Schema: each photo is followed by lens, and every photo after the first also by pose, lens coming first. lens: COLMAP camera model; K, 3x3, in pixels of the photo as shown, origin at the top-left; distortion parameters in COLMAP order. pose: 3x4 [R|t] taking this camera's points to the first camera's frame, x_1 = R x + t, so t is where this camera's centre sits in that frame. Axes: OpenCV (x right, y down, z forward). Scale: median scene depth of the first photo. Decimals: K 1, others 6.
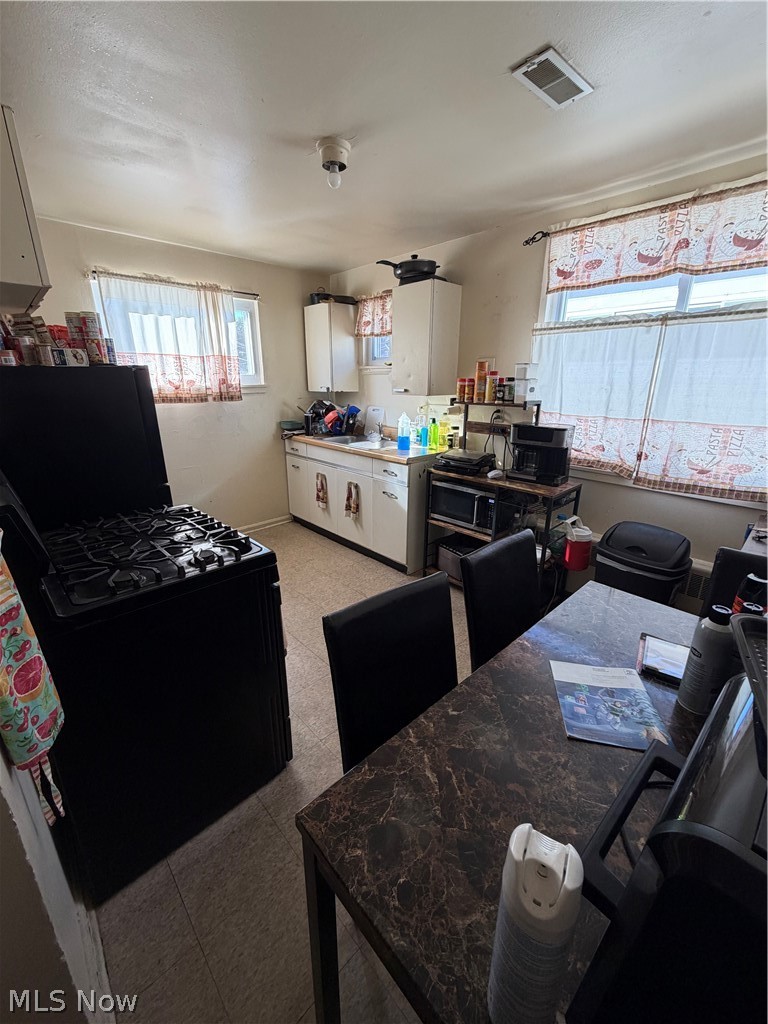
lens RADIAL K [[411.7, 0, 389.0], [0, 411.7, 514.4], [0, 0, 1]] dist [-0.000571, 0.000705]
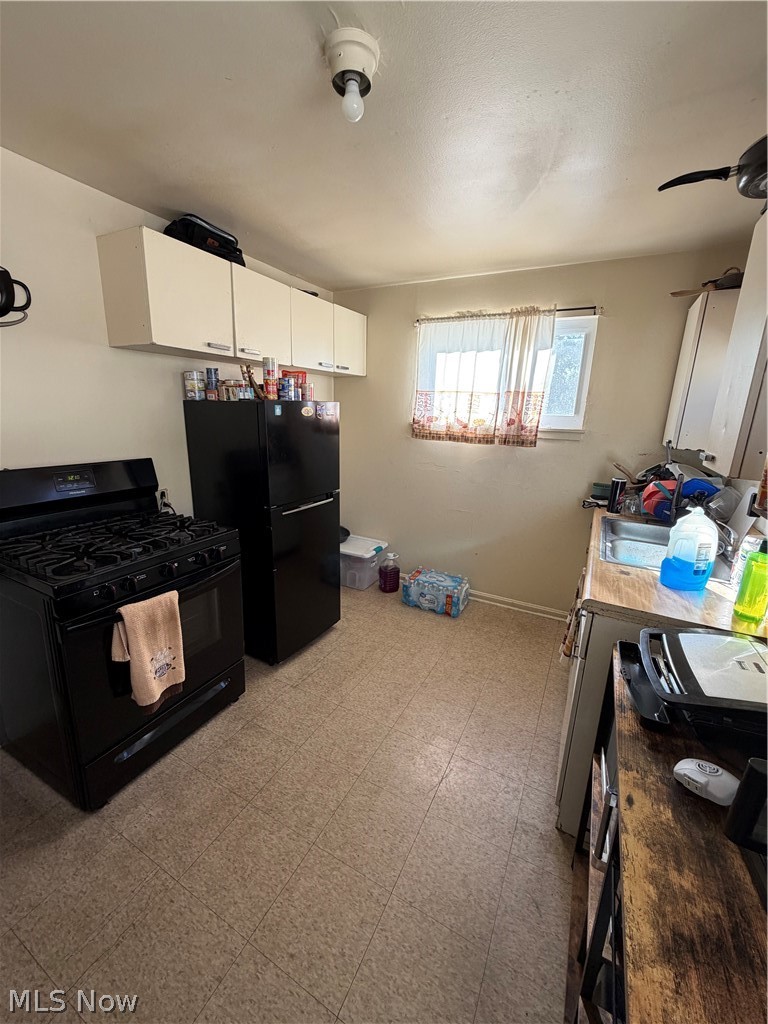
lens RADIAL K [[411.7, 0, 384.2], [0, 411.7, 508.5], [0, 0, 1]] dist [-0.000571, 0.000705]
pose [[0.324411, 0.232792, -0.916823, 0.312583], [-0.328849, 0.936542, 0.121439, -0.182330], [0.886914, 0.262100, 0.380378, 0.519995]]
